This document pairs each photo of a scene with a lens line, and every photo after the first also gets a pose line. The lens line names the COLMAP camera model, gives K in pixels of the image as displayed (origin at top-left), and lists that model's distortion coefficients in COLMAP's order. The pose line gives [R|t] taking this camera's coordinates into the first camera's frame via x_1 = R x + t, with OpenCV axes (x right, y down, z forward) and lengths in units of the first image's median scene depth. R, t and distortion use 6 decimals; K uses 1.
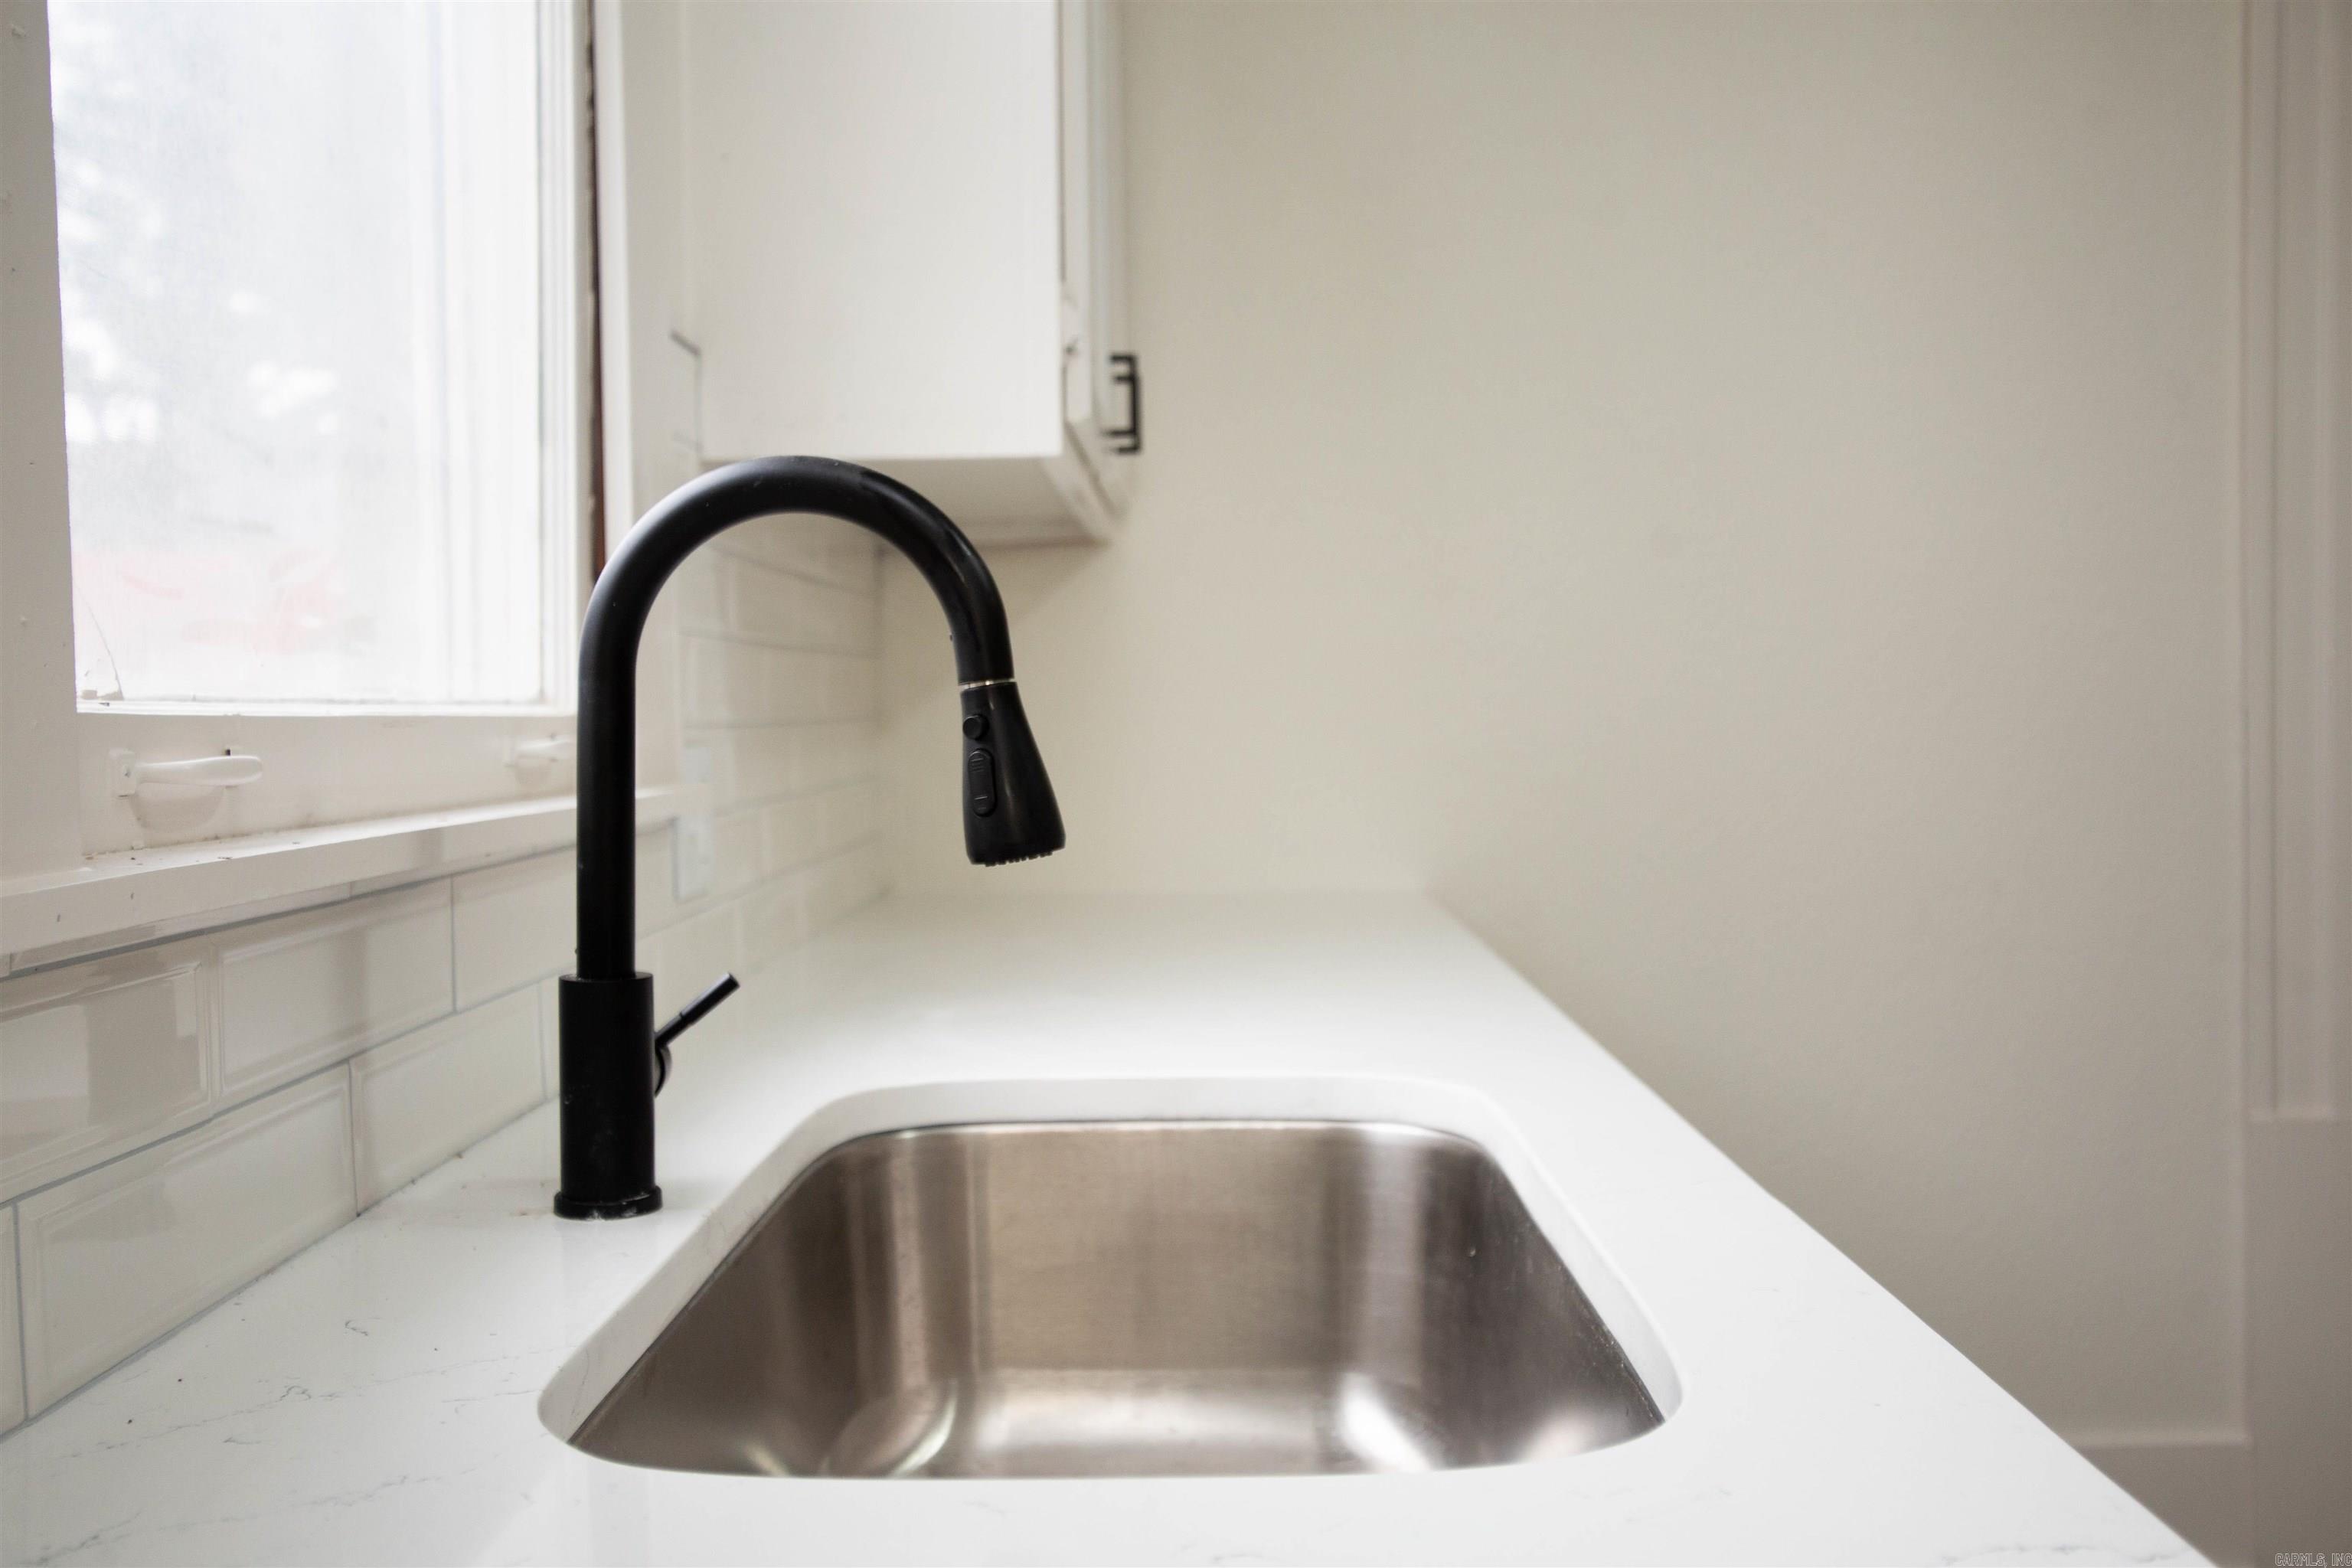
lens RADIAL K [[2342.0, 0, 1176.0], [0, 2342.0, 784.0], [0, 0, 1]] dist [-0.012250, -0.020268]
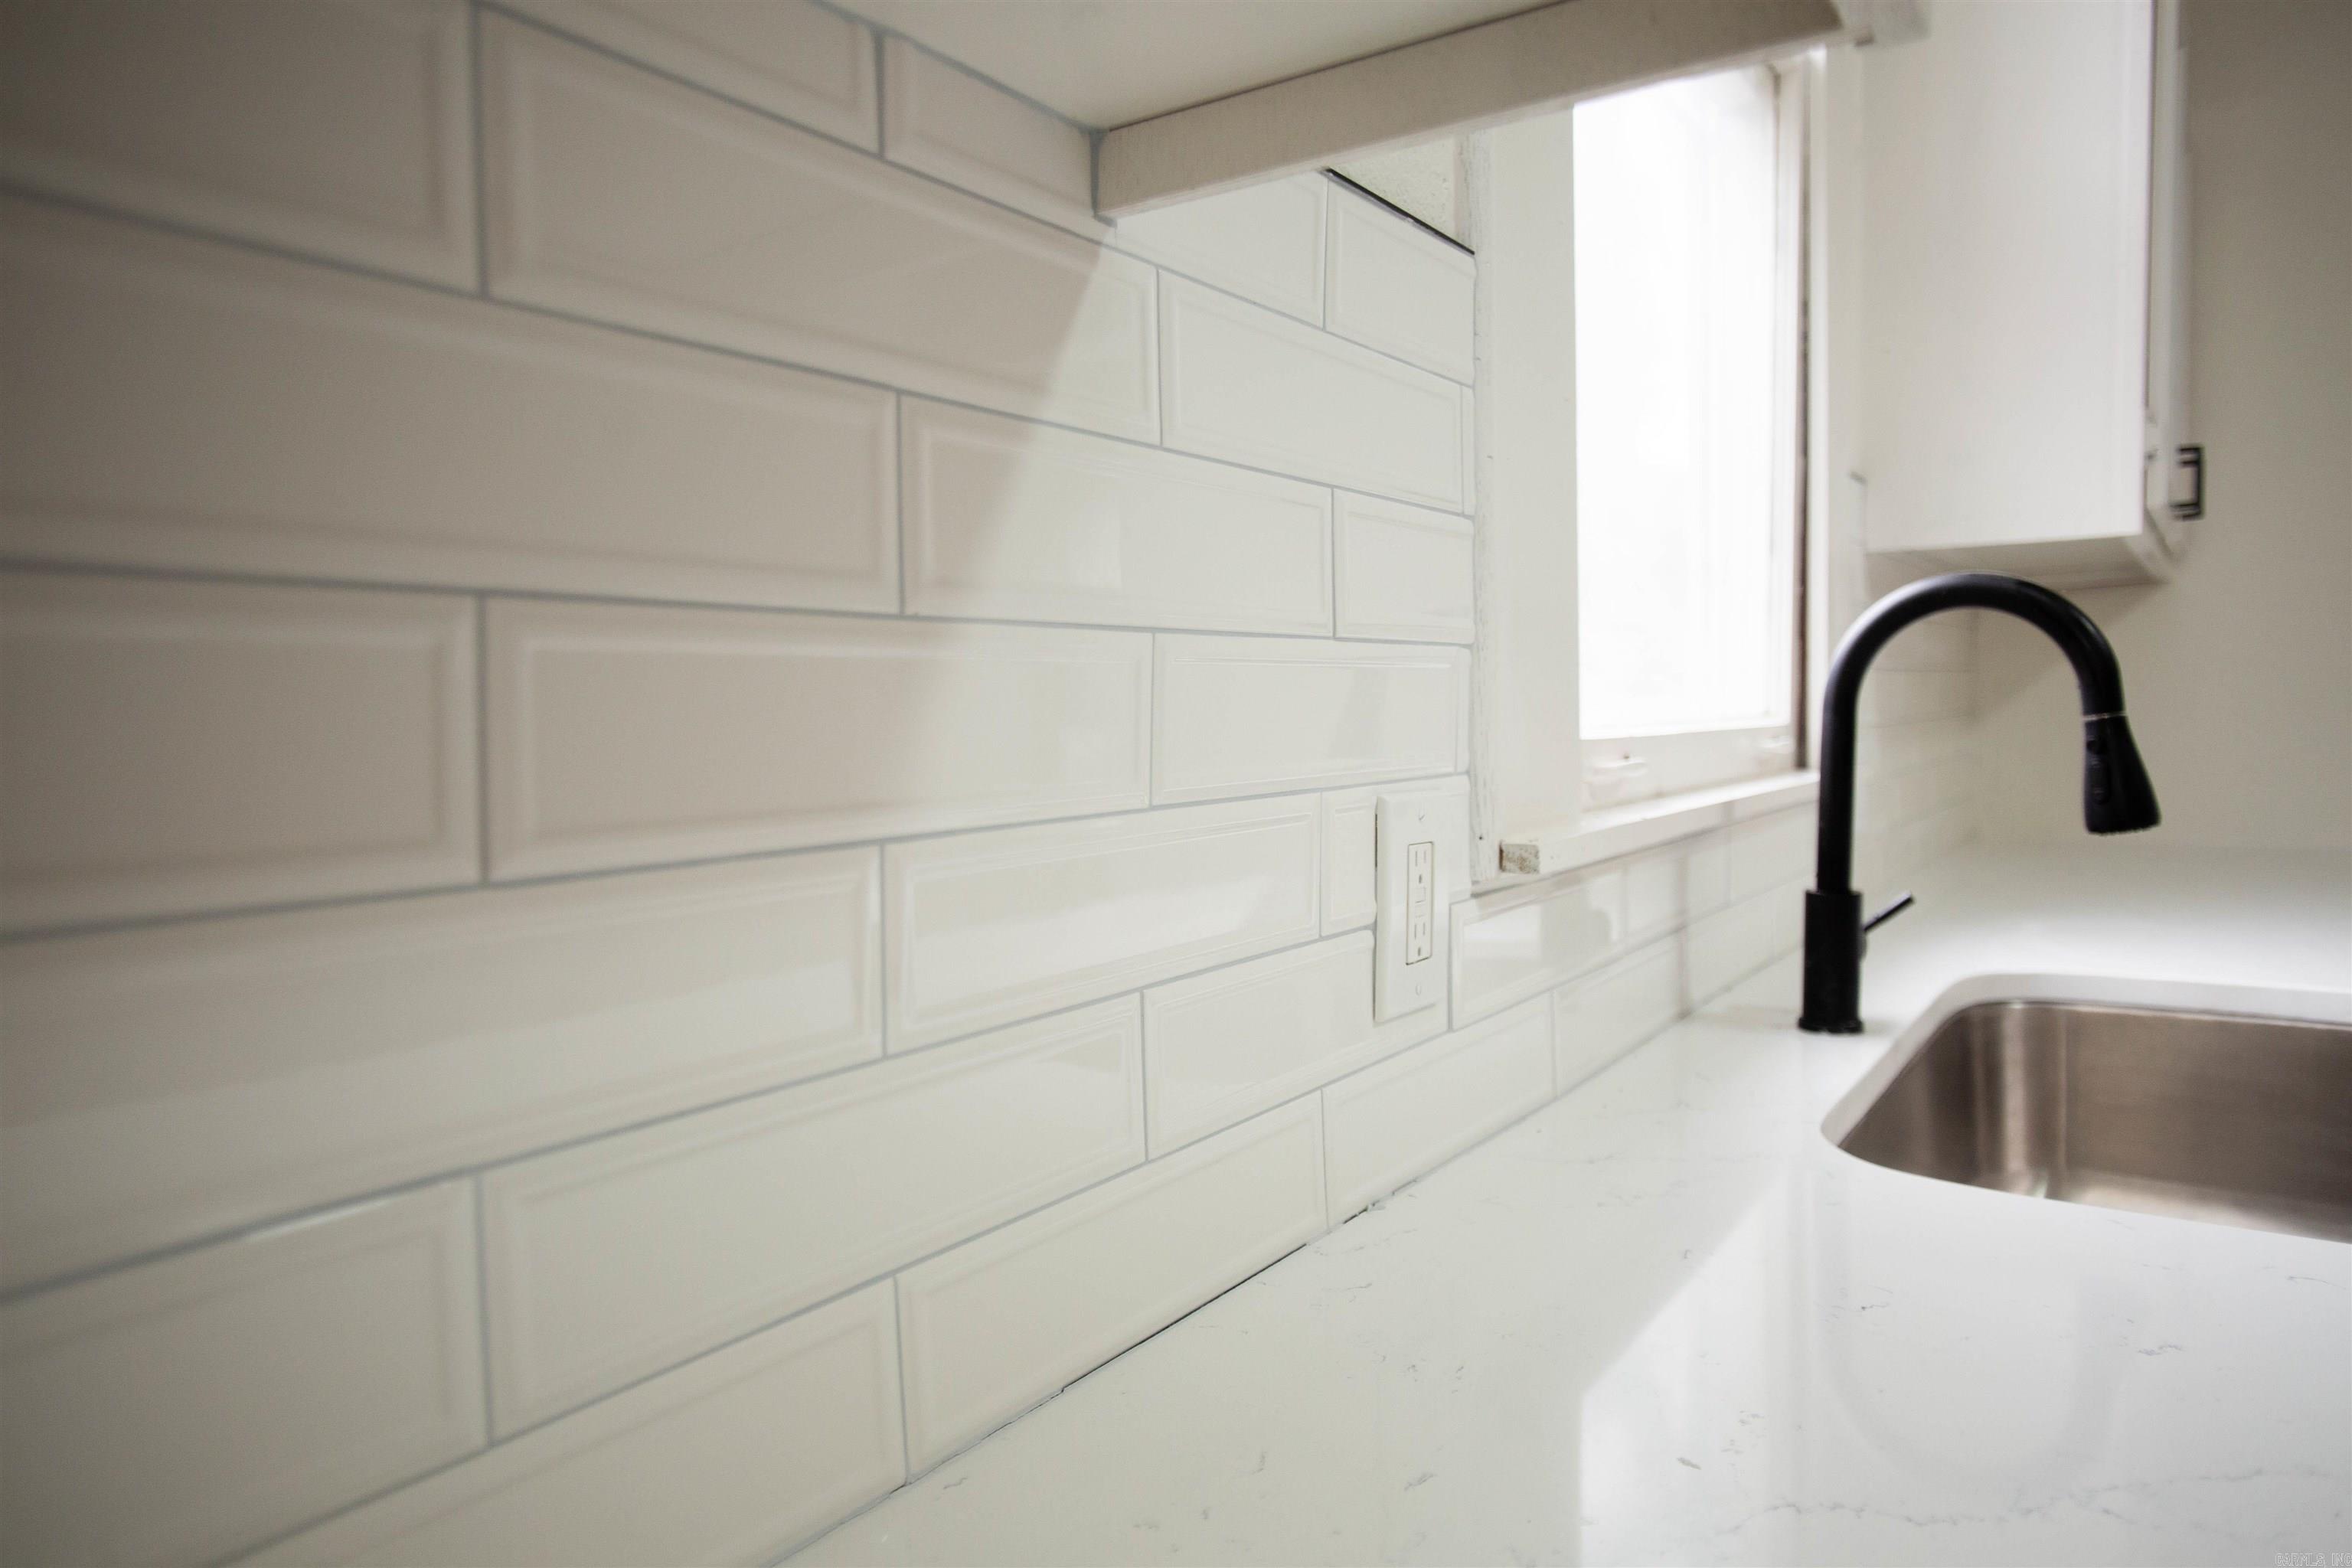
lens RADIAL K [[1557.1, 0, 1176.6], [0, 1557.1, 802.4], [0, 0, 1]] dist [-0.003802, 0.000406]
pose [[0.832977, 0.031146, -0.552430, -0.016952], [-0.012084, 0.999200, 0.038114, -0.013820], [0.553175, -0.025073, 0.832688, -0.144199]]
